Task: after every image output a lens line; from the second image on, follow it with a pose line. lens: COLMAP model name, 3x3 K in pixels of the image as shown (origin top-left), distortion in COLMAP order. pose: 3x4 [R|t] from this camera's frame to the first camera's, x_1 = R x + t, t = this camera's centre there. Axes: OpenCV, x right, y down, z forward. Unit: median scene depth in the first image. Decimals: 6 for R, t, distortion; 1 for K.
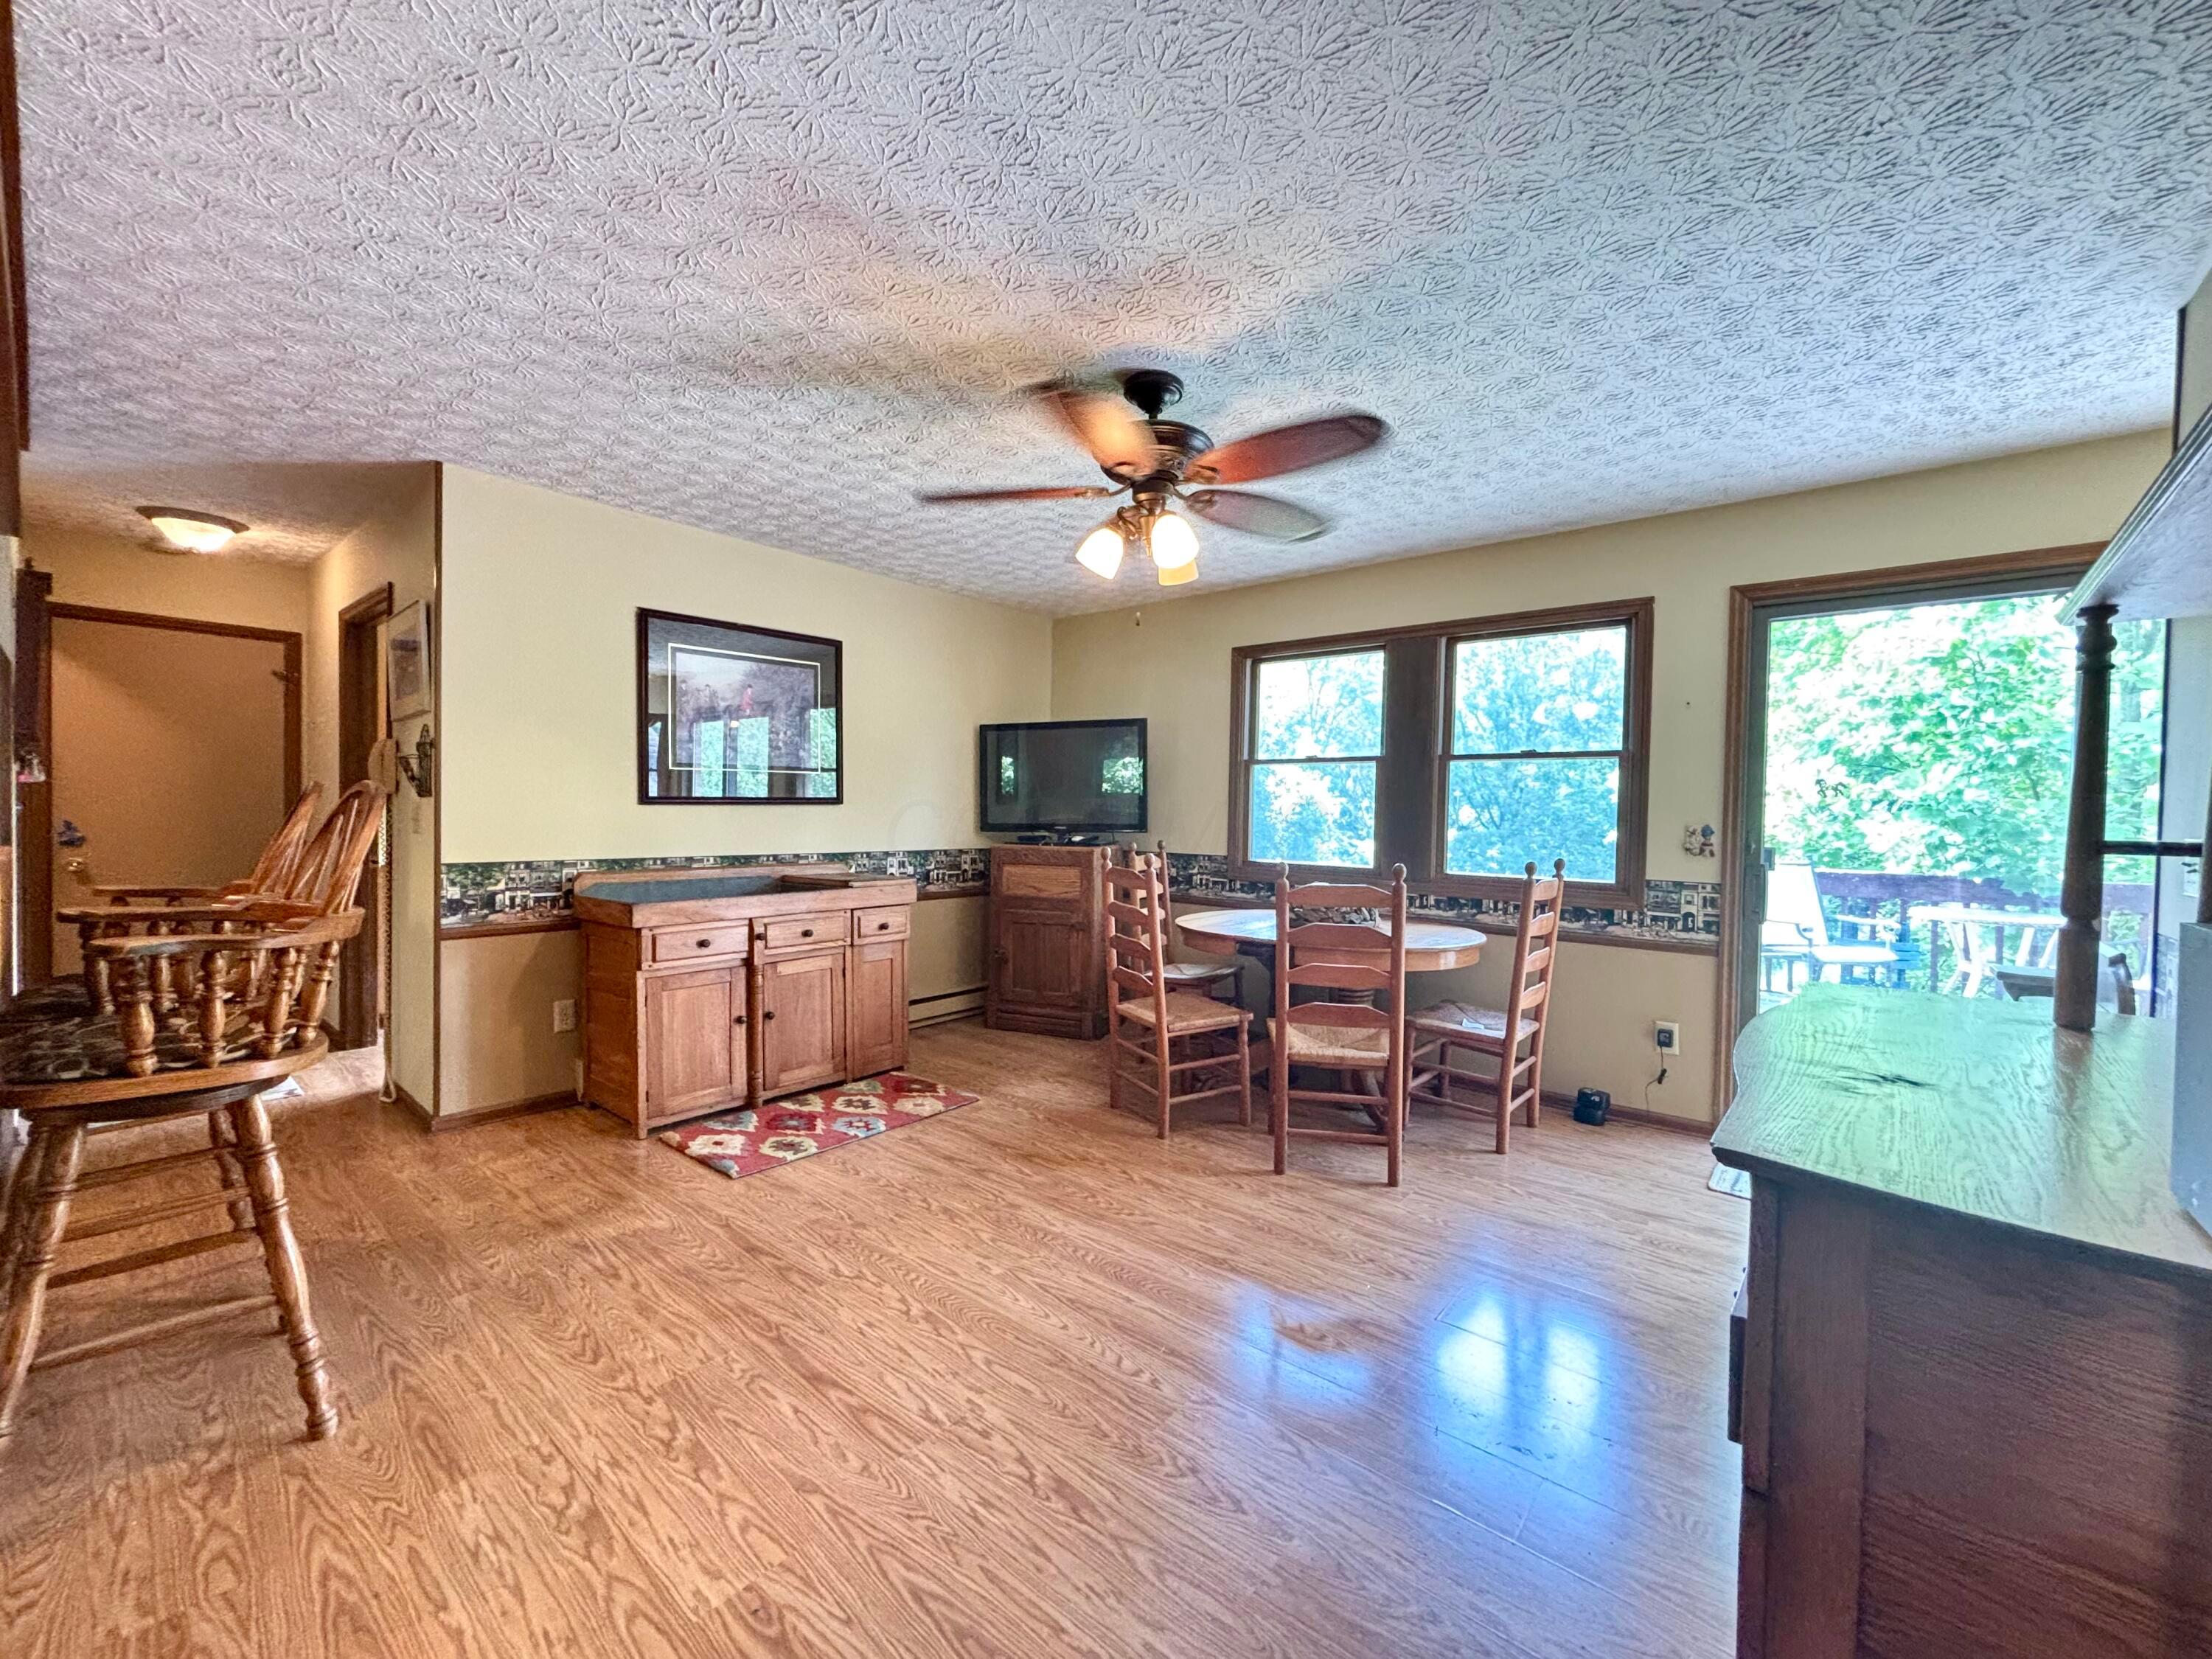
lens RADIAL K [[896.2, 0, 1111.0], [0, 896.2, 832.0], [0, 0, 1]] dist [-0.006856, 0.002422]
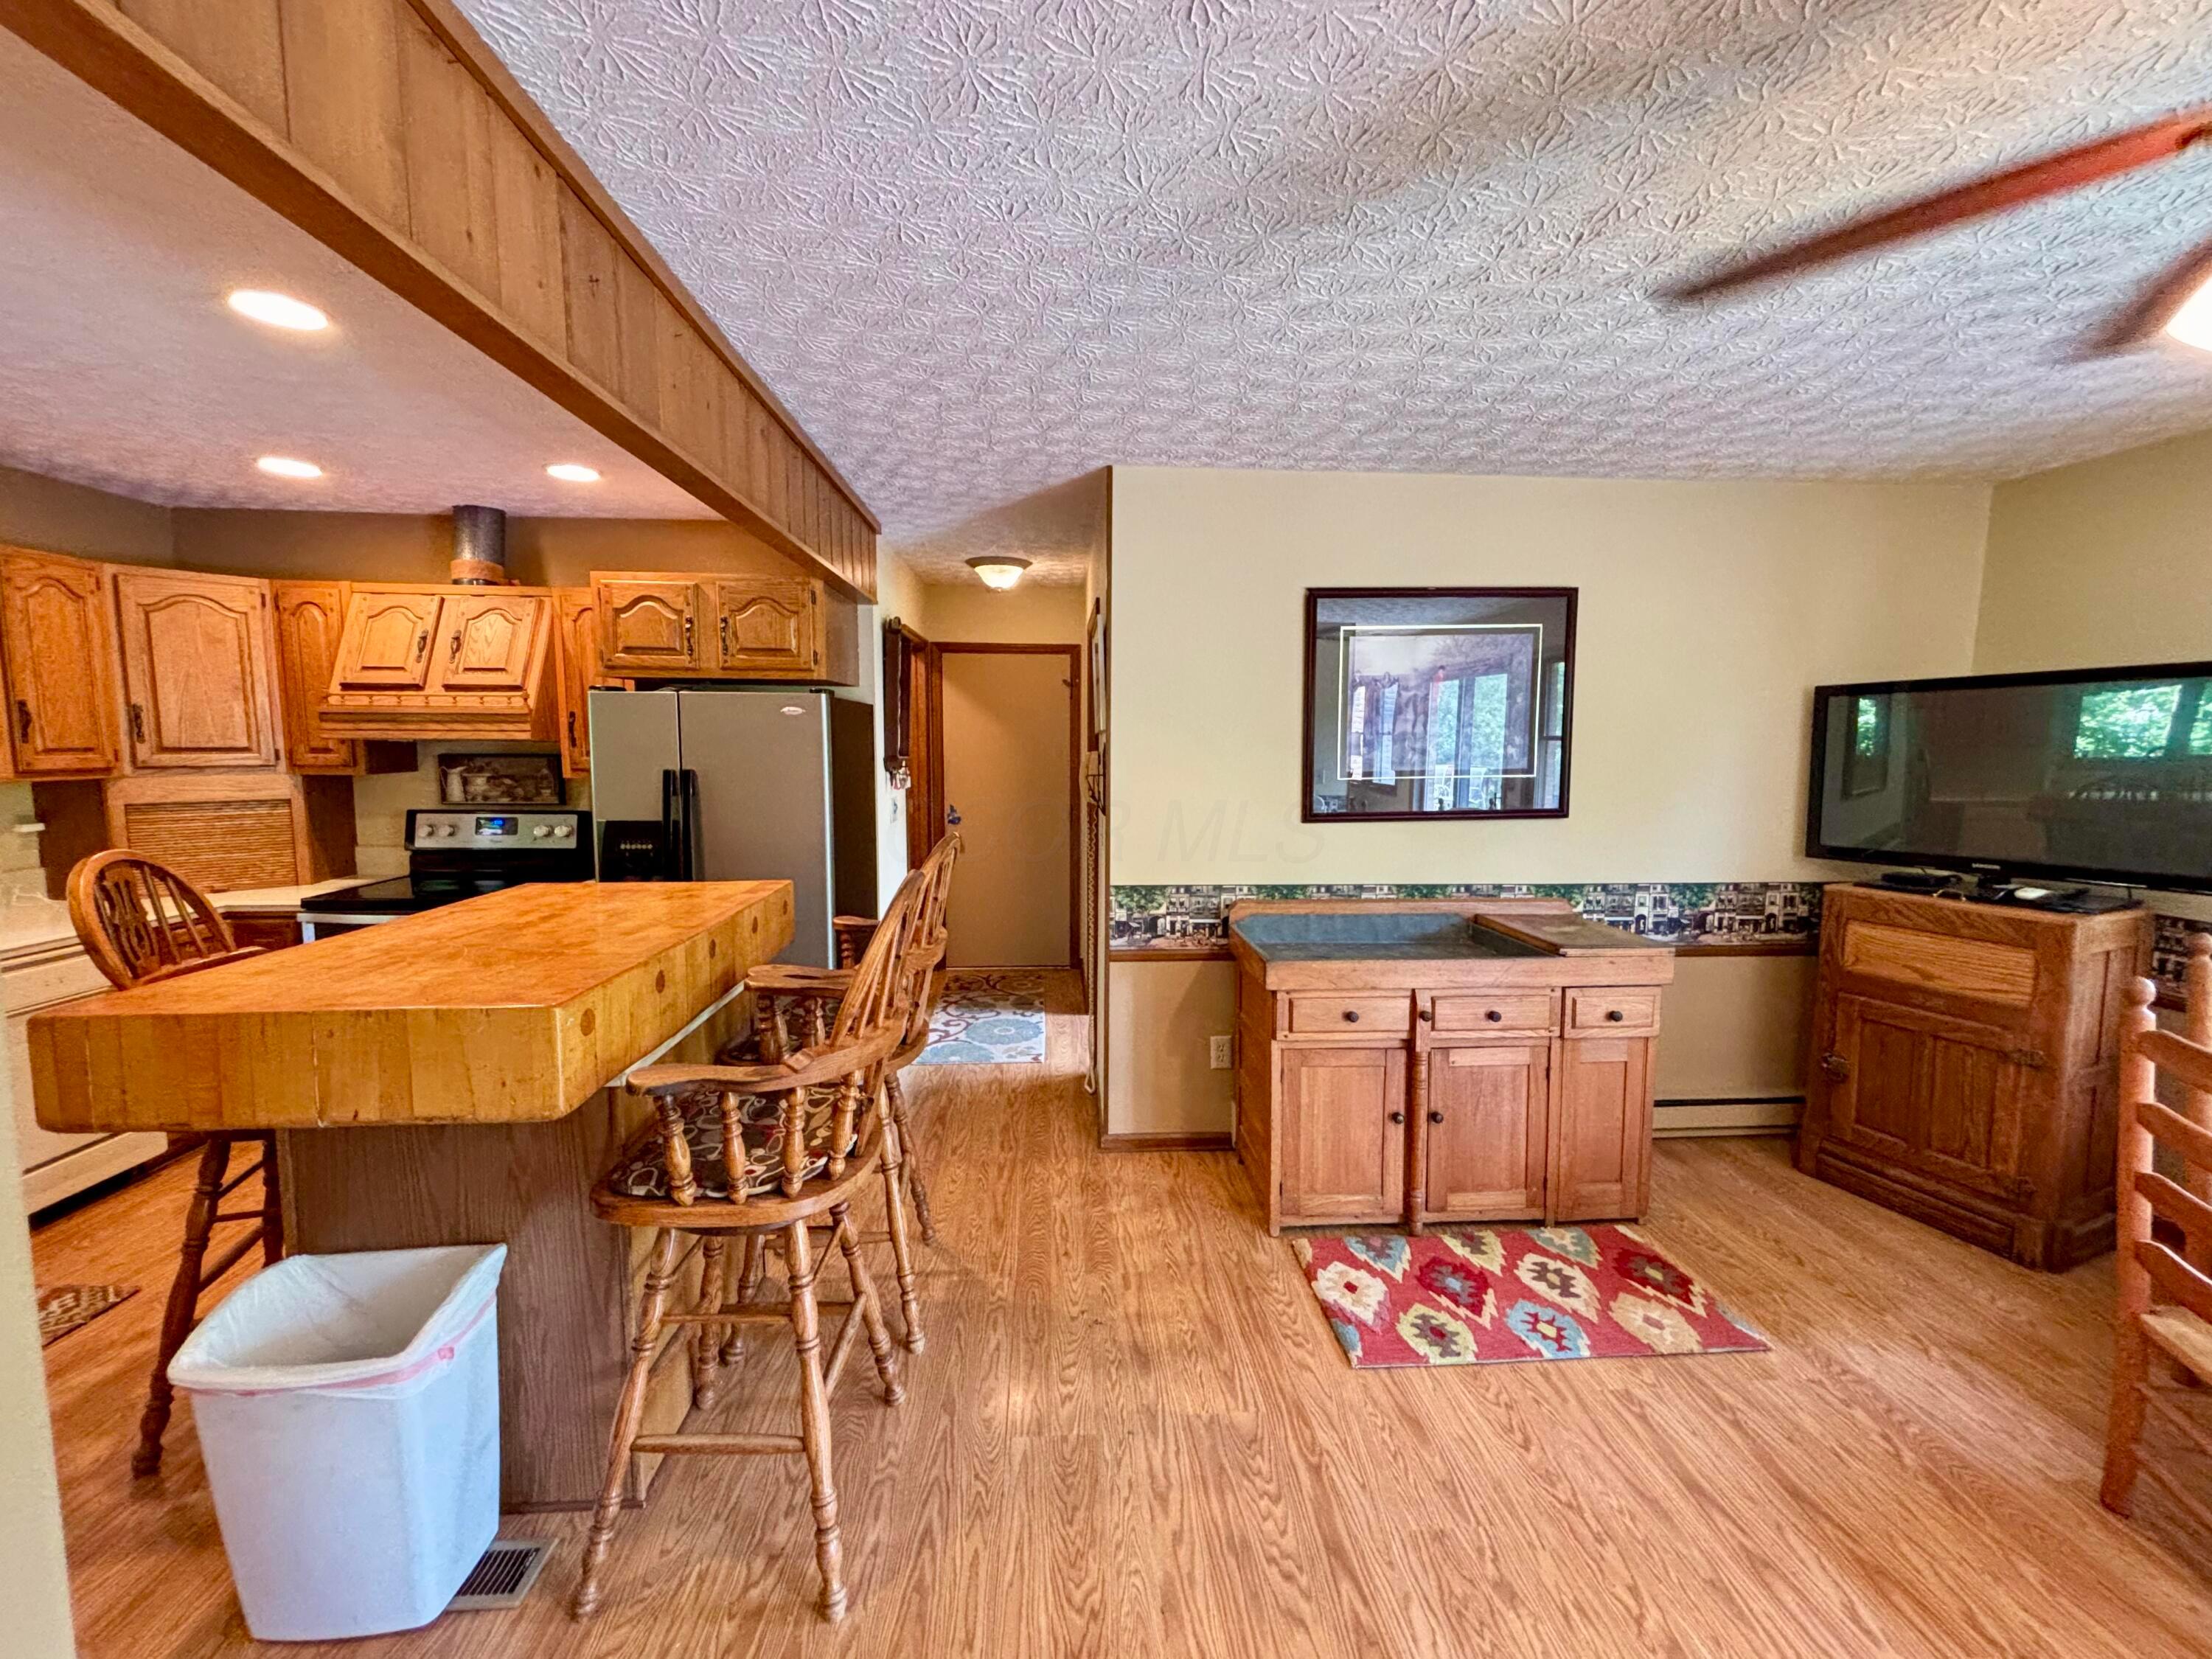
lens RADIAL K [[896.2, 0, 1100.2], [0, 896.2, 828.2], [0, 0, 1]] dist [-0.006856, 0.002422]
pose [[0.684618, 0.055128, -0.726814, -0.041988], [-0.007689, 0.997627, 0.068426, -0.085794], [0.728861, -0.041257, 0.683417, 0.291842]]
